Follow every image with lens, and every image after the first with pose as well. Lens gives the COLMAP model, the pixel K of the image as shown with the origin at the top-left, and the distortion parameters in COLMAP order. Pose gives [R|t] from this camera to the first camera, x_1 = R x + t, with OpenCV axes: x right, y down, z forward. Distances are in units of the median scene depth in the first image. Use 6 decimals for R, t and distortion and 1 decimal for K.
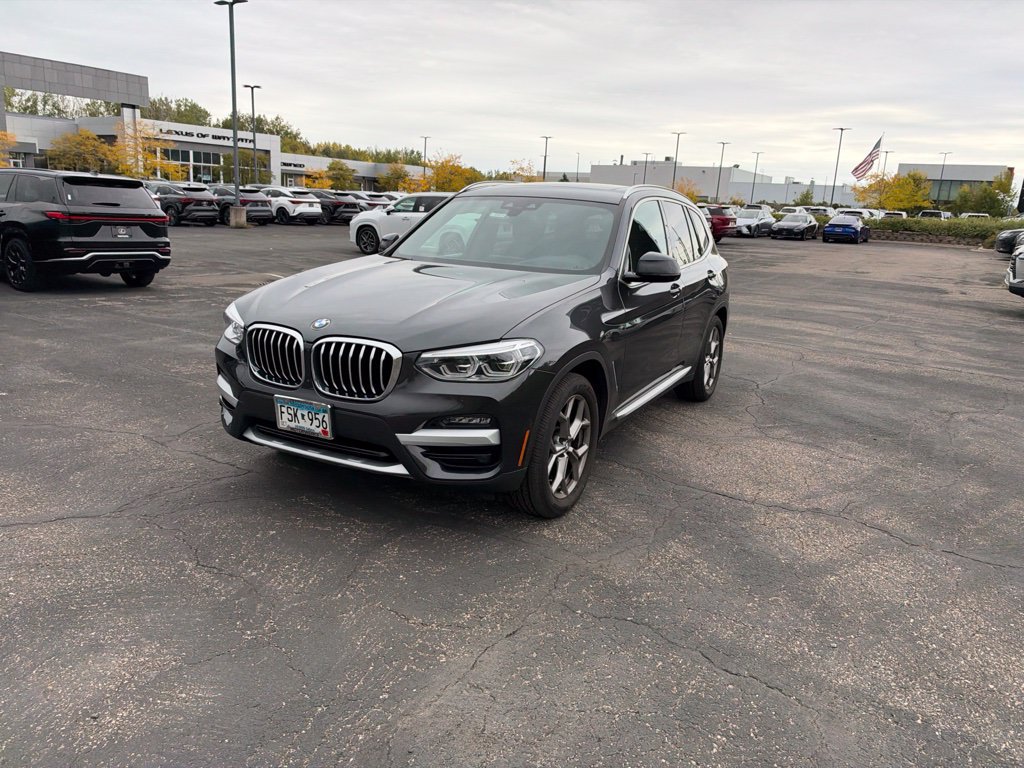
lens RADIAL K [[751.4, 0, 516.7], [0, 751.4, 381.2], [0, 0, 1]] dist [0.006985, -0.011631]
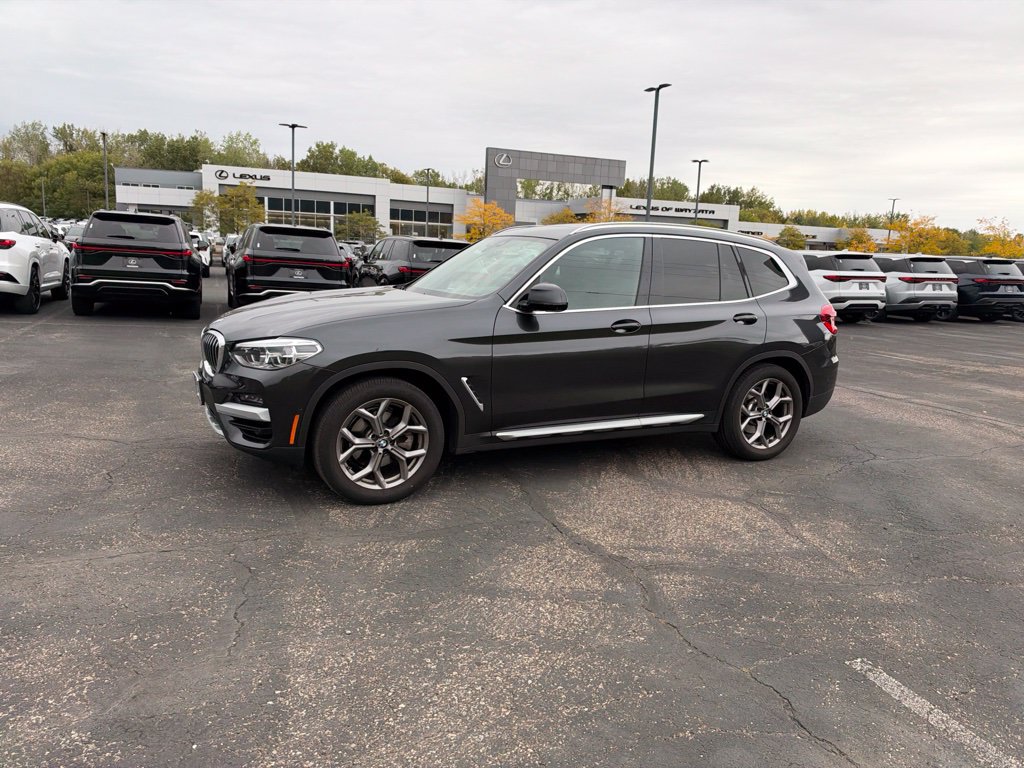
lens RADIAL K [[742.7, 0, 514.5], [0, 742.7, 391.1], [0, 0, 1]] dist [0.028076, -0.051433]
pose [[0.815700, 0.091885, -0.571131, 0.552299], [-0.133788, 0.990502, -0.031725, 0.010992], [0.562791, 0.102288, 0.820246, 0.119020]]
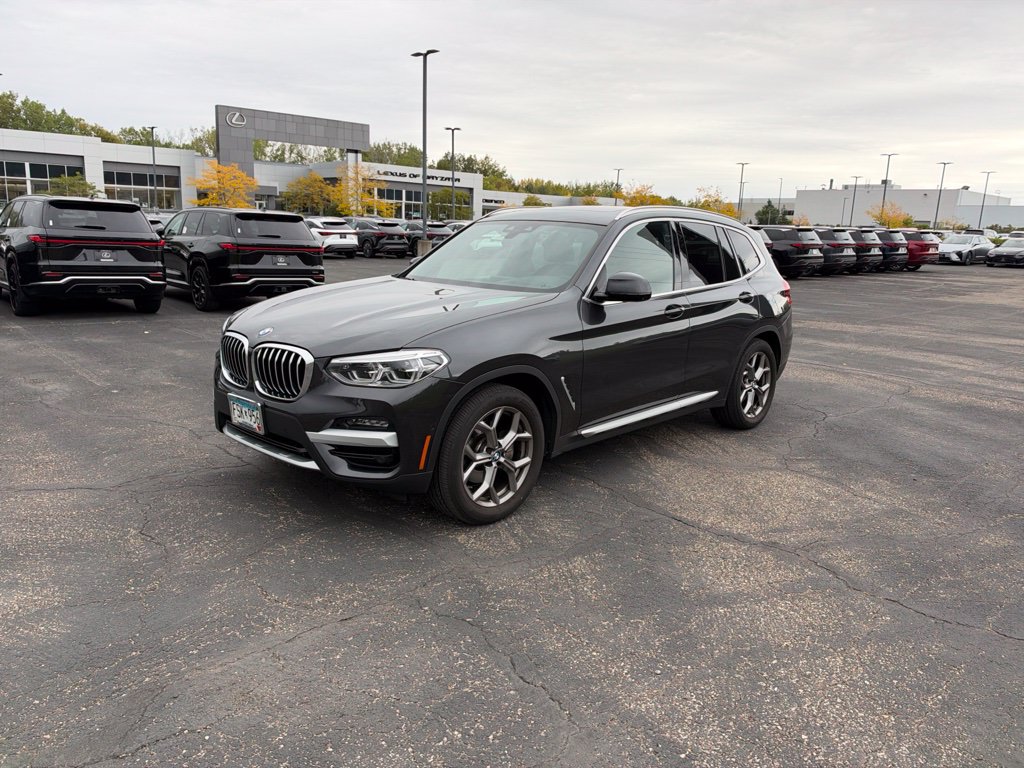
lens RADIAL K [[747.5, 0, 515.8], [0, 747.5, 380.5], [0, 0, 1]] dist [0.034597, -0.077471]
pose [[0.964937, 0.034943, -0.260143, 0.228498], [-0.045166, 0.998420, -0.033420, 0.009800], [0.258565, 0.043998, 0.964991, 0.007000]]
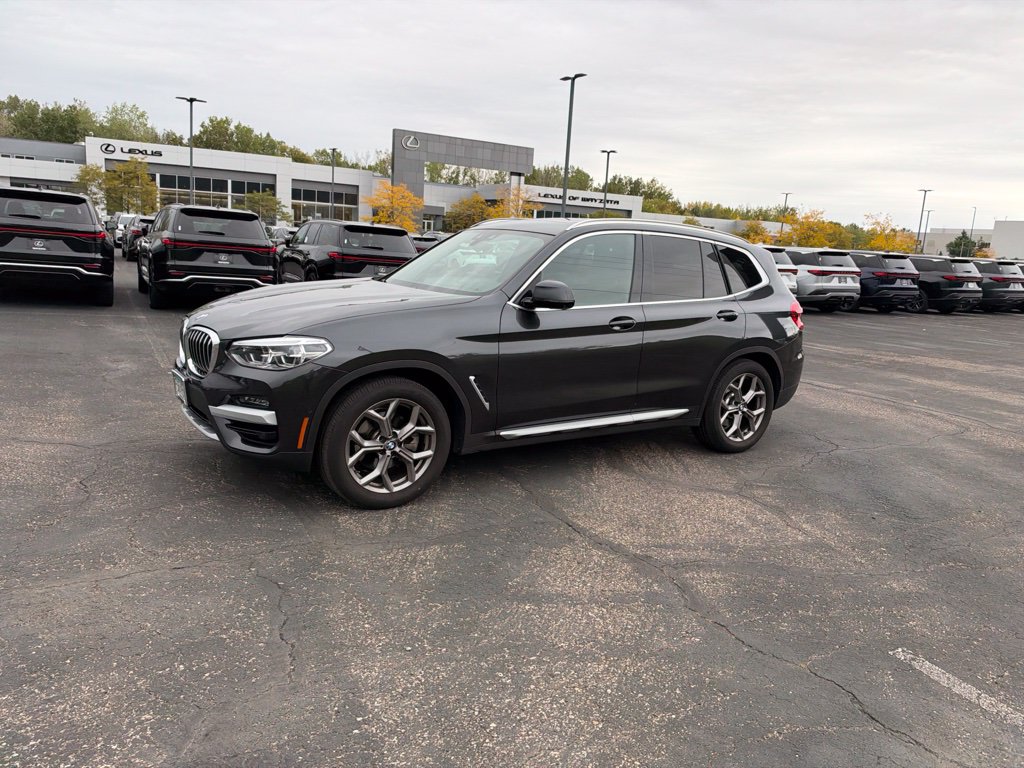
lens RADIAL K [[742.7, 0, 514.5], [0, 742.7, 391.1], [0, 0, 1]] dist [0.028076, -0.051433]
pose [[0.883024, 0.096501, -0.459301, 0.457858], [-0.123801, 0.991865, -0.029618, 0.011358], [0.452706, 0.083015, 0.887787, 0.075063]]
